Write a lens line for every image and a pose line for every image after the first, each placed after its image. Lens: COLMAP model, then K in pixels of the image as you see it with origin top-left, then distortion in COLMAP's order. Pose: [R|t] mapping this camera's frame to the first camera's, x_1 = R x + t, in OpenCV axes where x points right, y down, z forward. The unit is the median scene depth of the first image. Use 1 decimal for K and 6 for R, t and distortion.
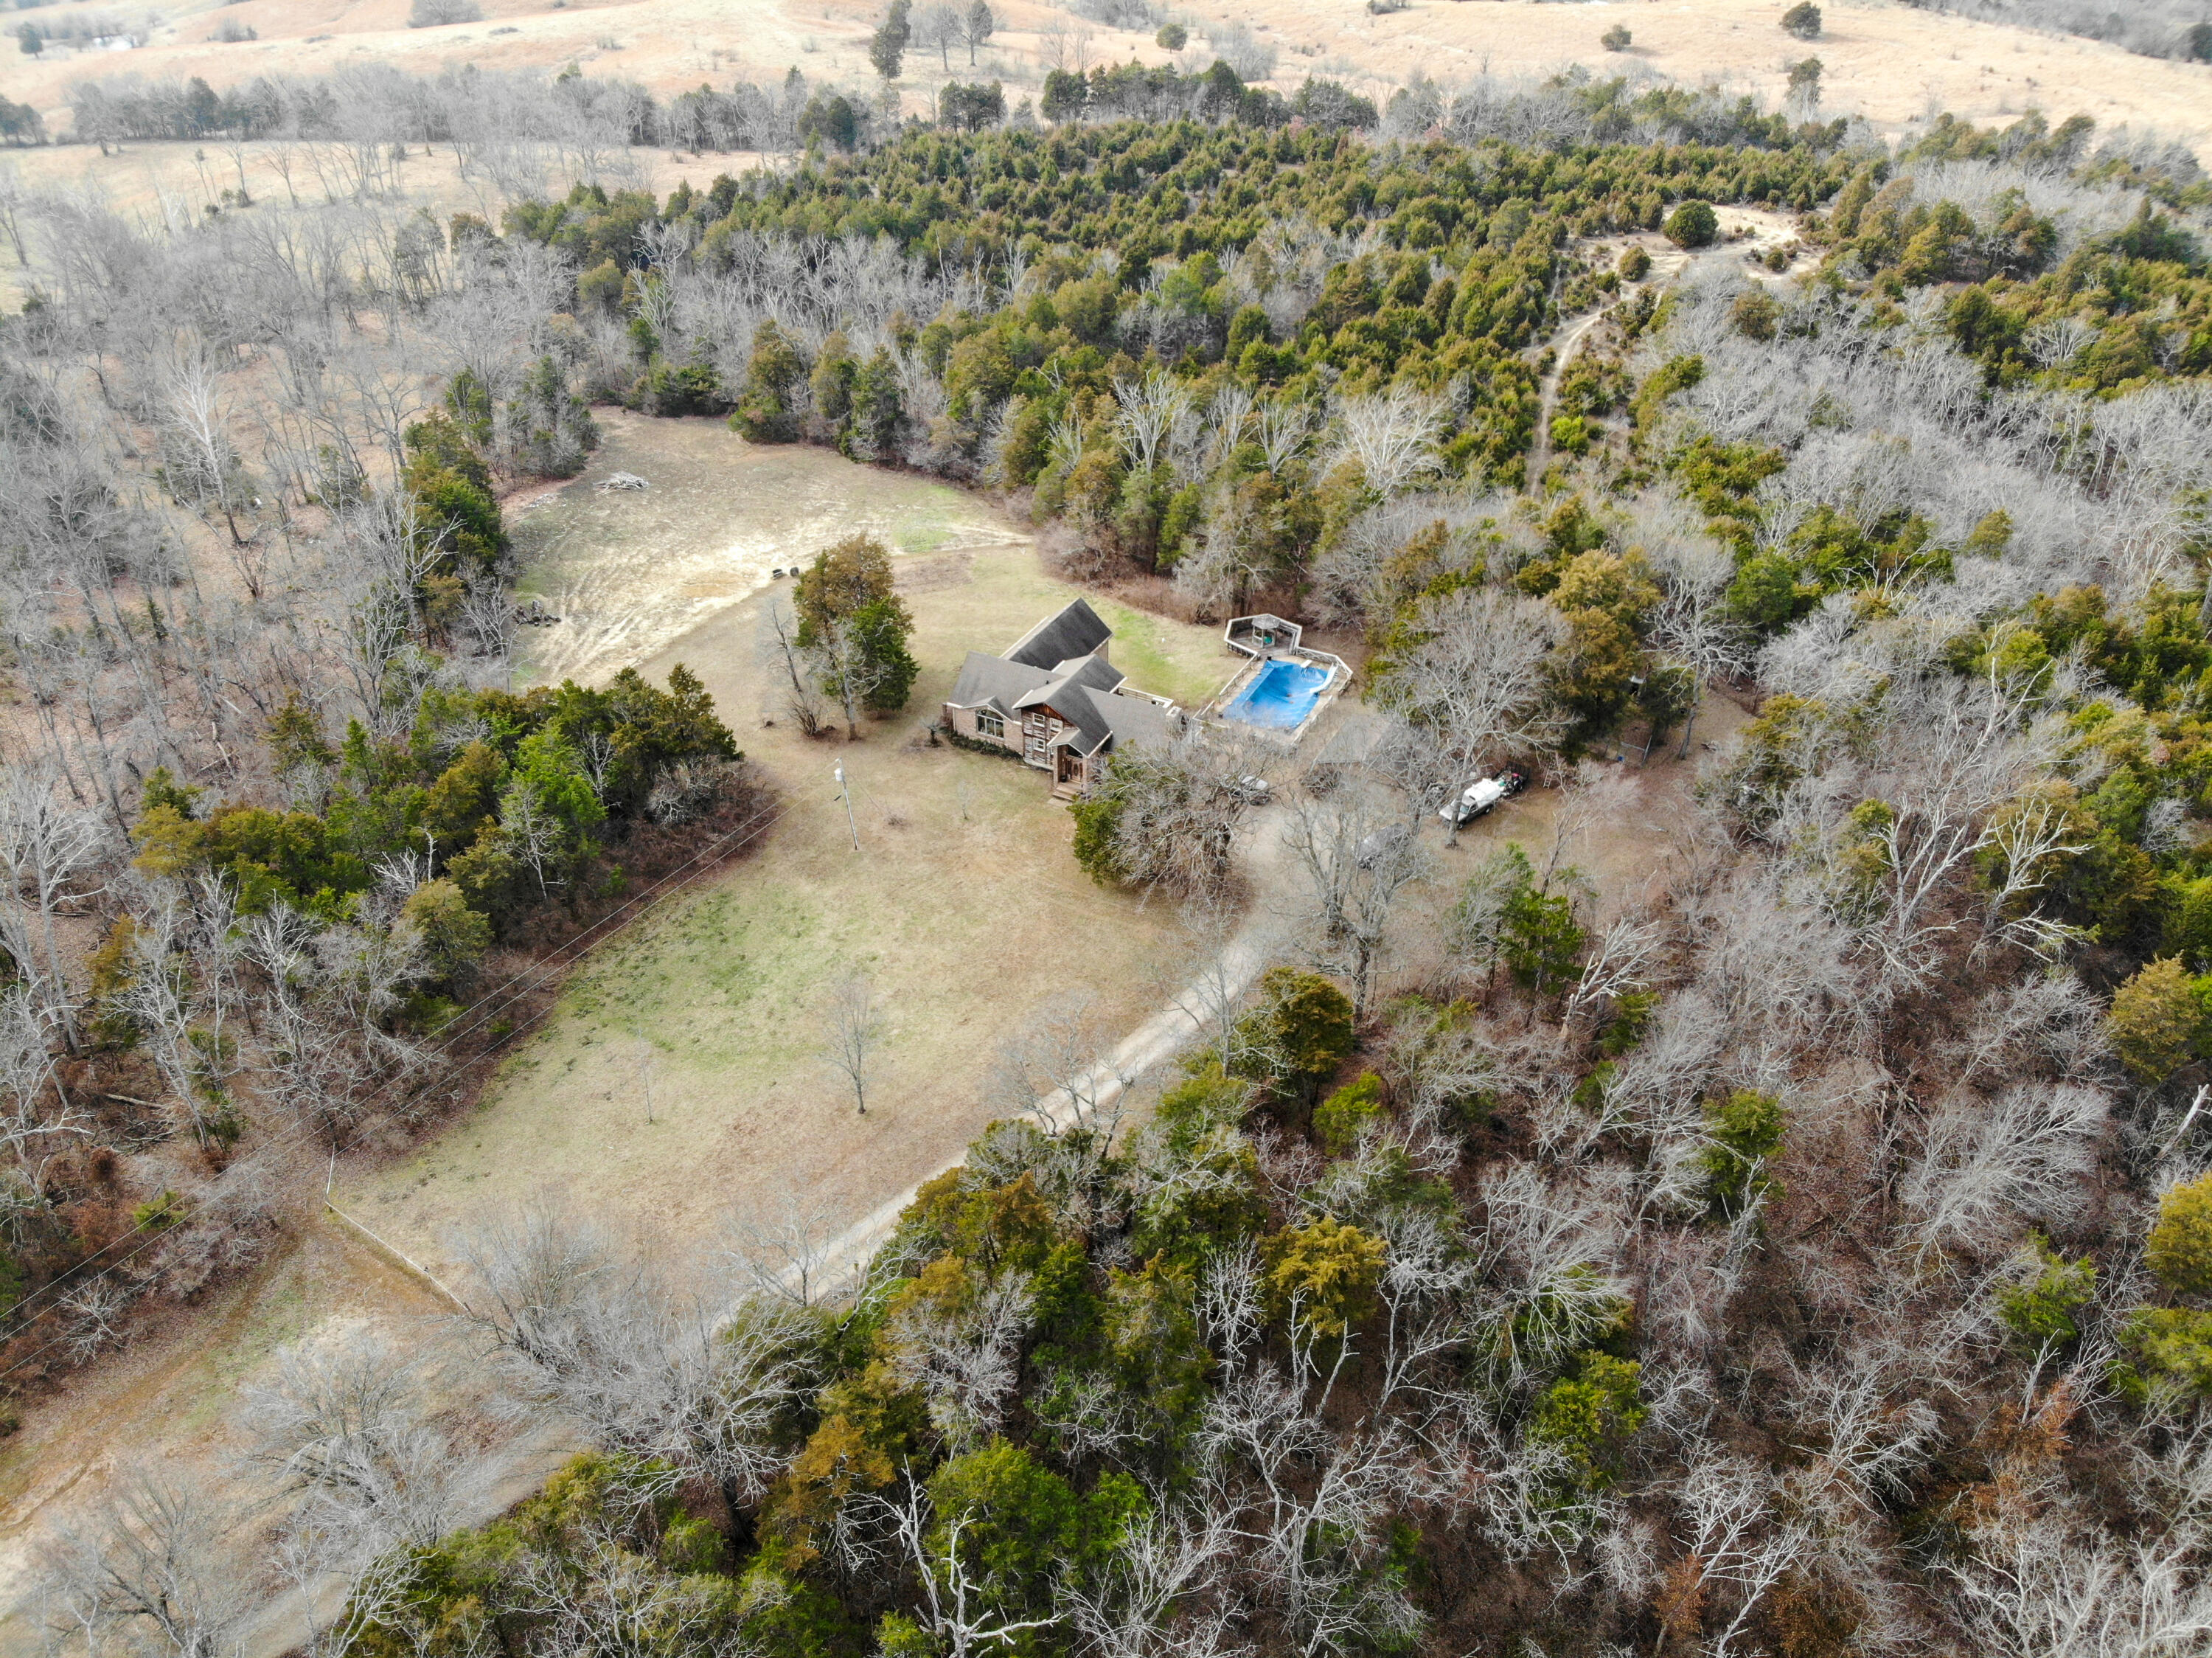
lens RADIAL K [[1623.5, 0, 1111.4], [0, 1623.5, 830.1], [0, 0, 1]] dist [0.087294, -0.221321]
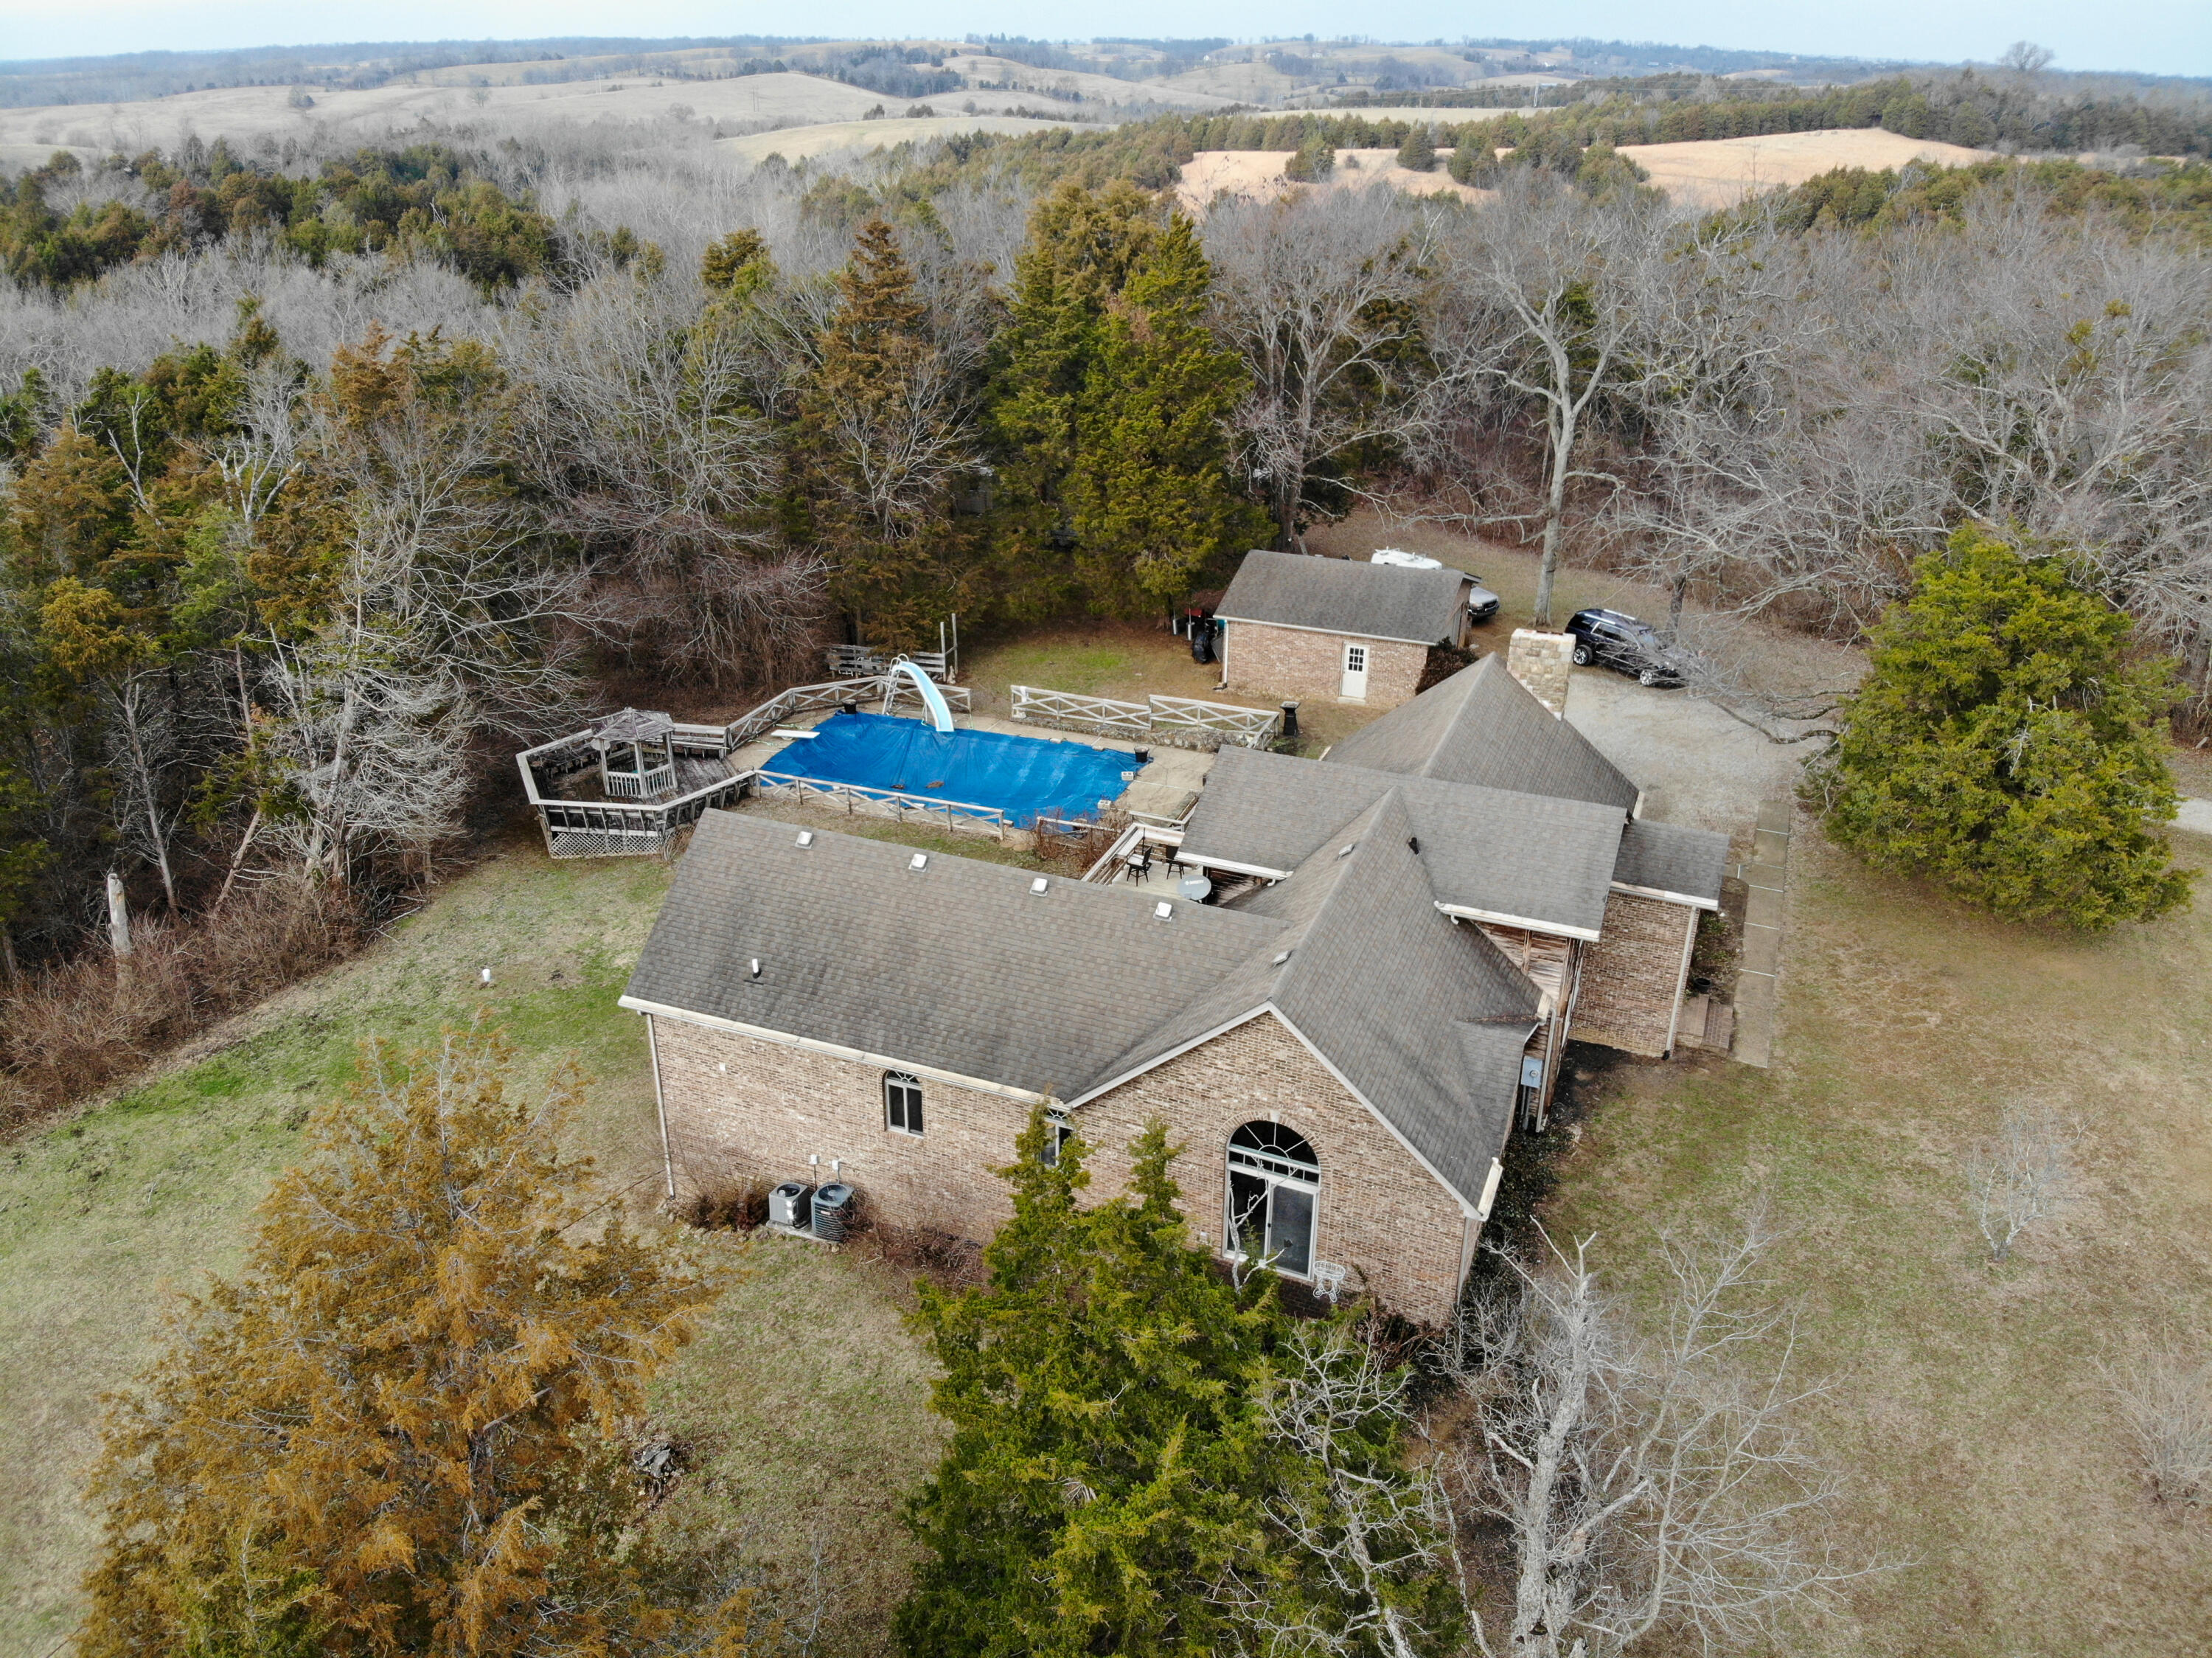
lens RADIAL K [[1623.5, 0, 1111.4], [0, 1623.5, 830.1], [0, 0, 1]] dist [0.087294, -0.221321]
pose [[-0.097985, -0.437986, 0.893626, -0.230329], [0.566543, 0.713690, 0.411917, -0.198471], [-0.818186, 0.546639, 0.178206, 0.880177]]
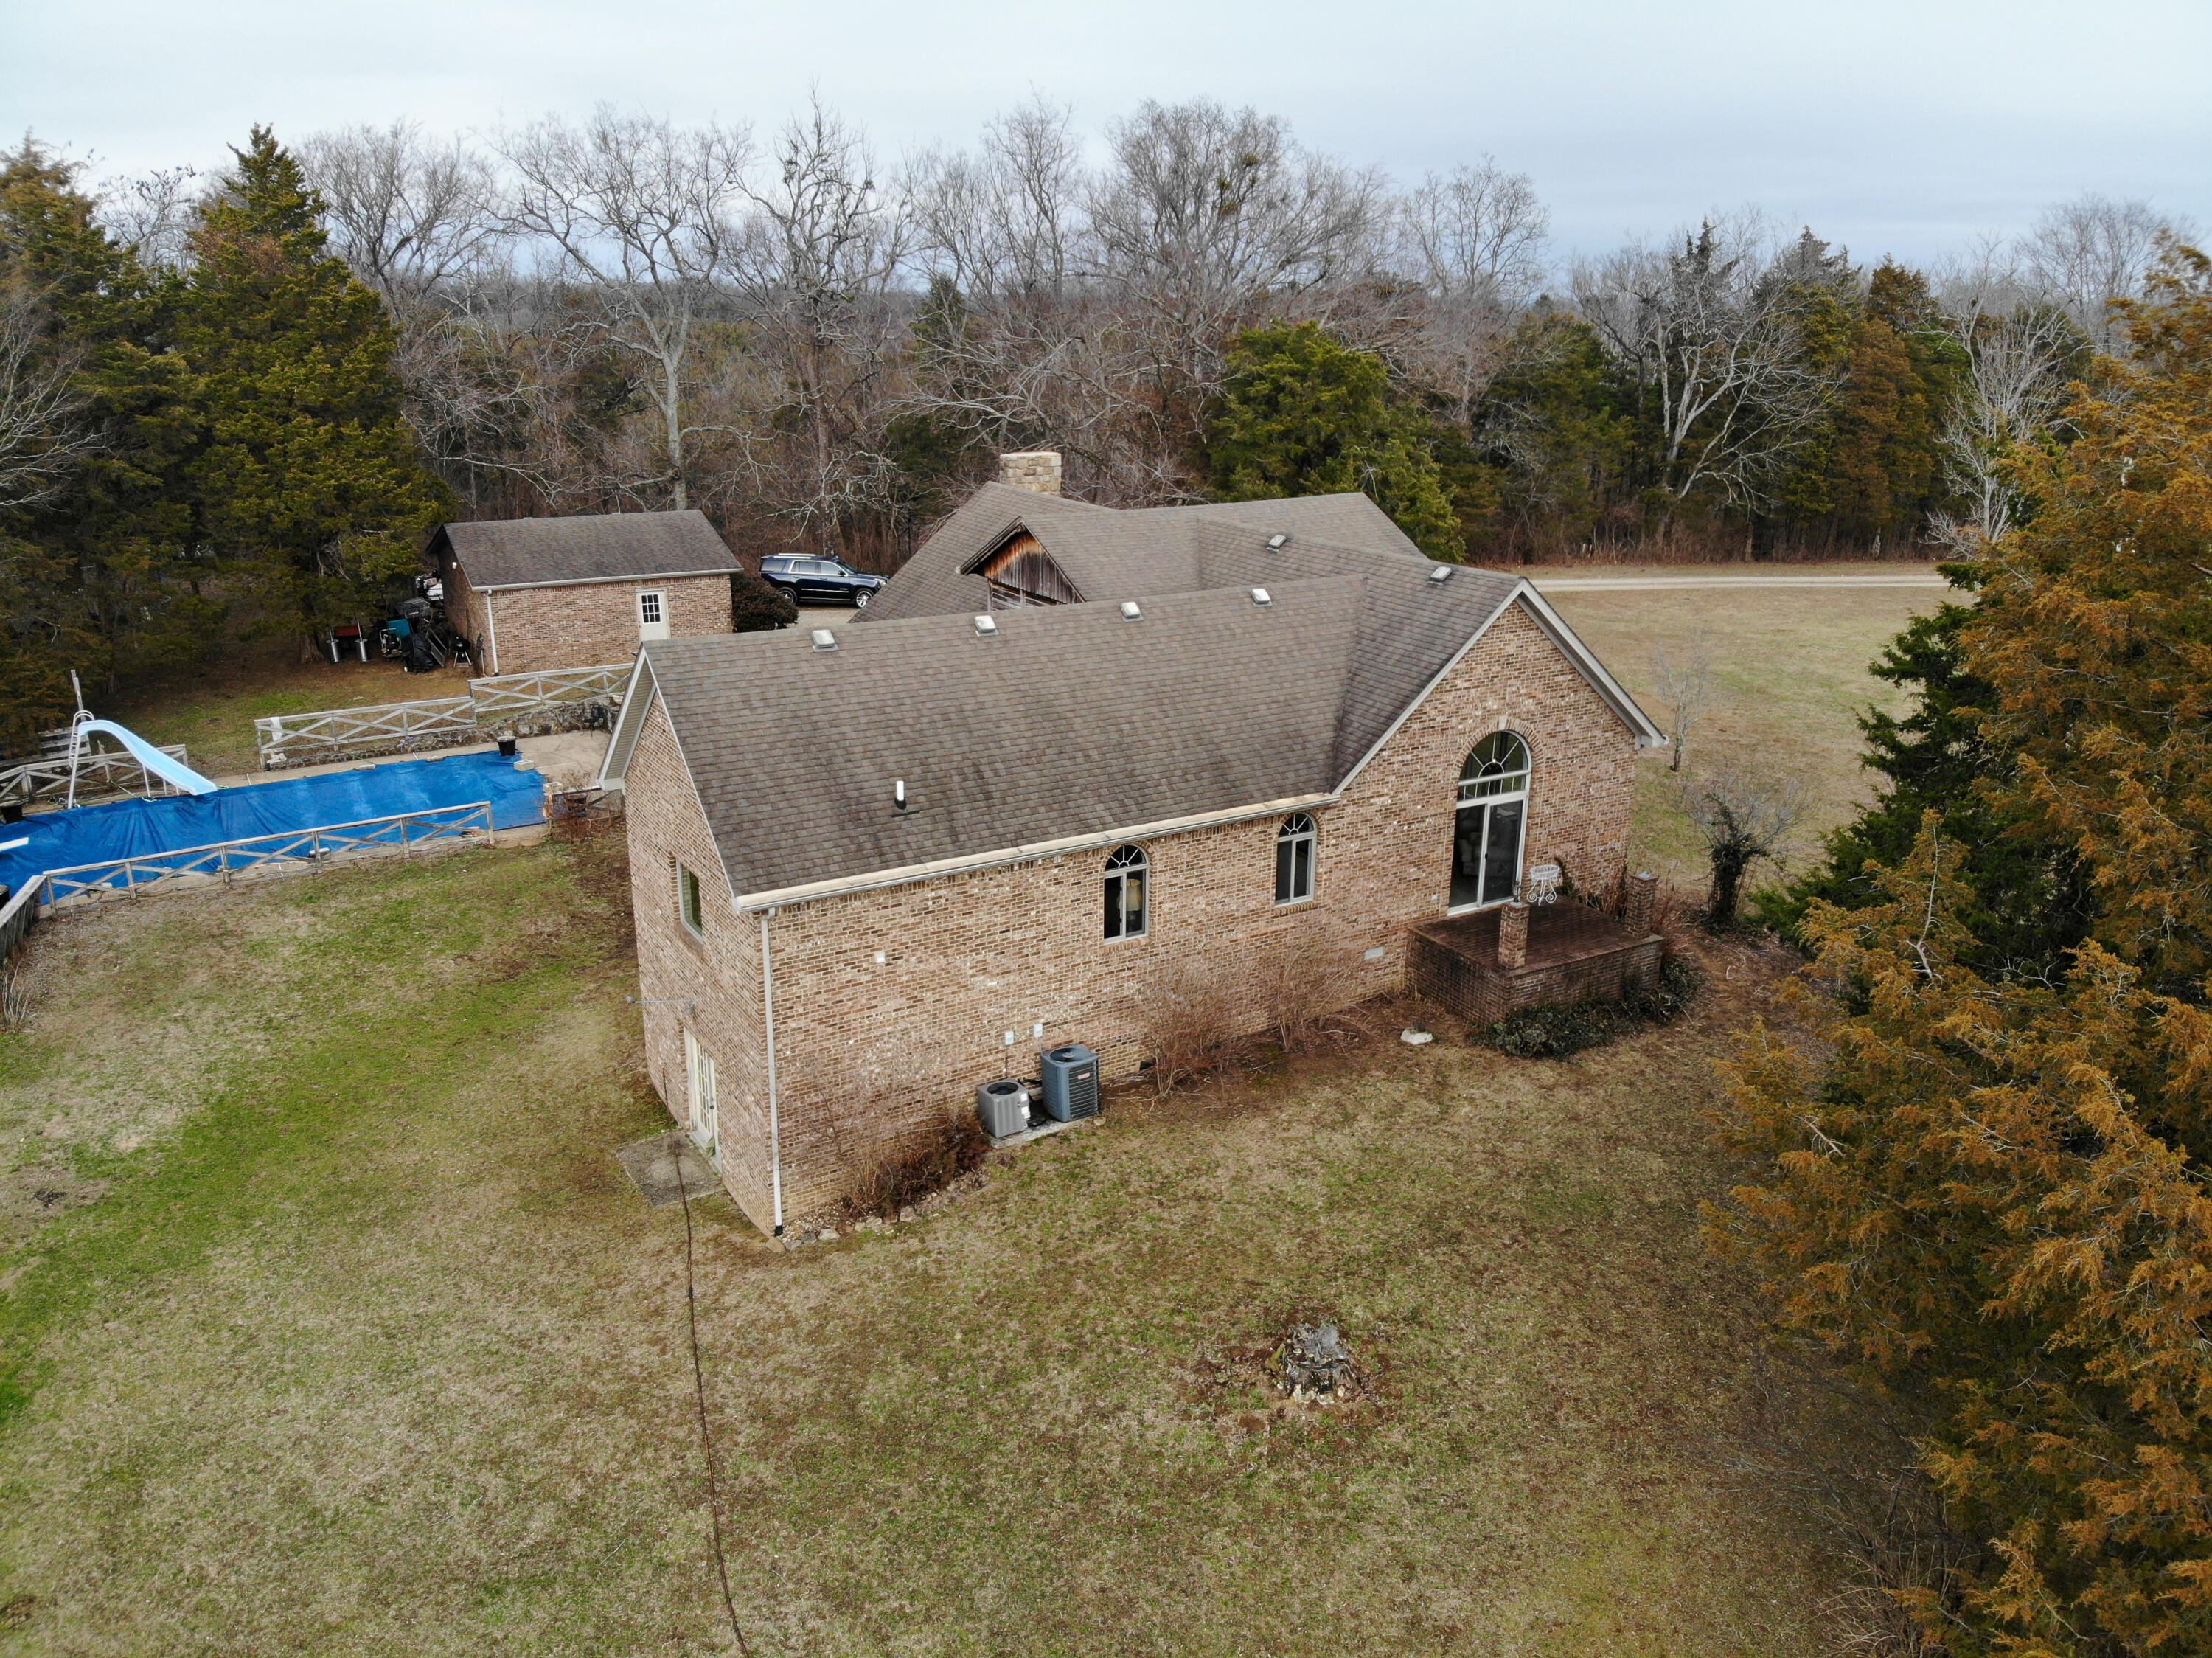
lens RADIAL K [[1623.5, 0, 1111.4], [0, 1623.5, 830.1], [0, 0, 1]] dist [0.087294, -0.221321]
pose [[-0.853566, -0.176652, 0.490122, -0.133710], [0.286618, 0.626376, 0.724916, -0.225891], [-0.435058, 0.759241, -0.484021, 1.034065]]
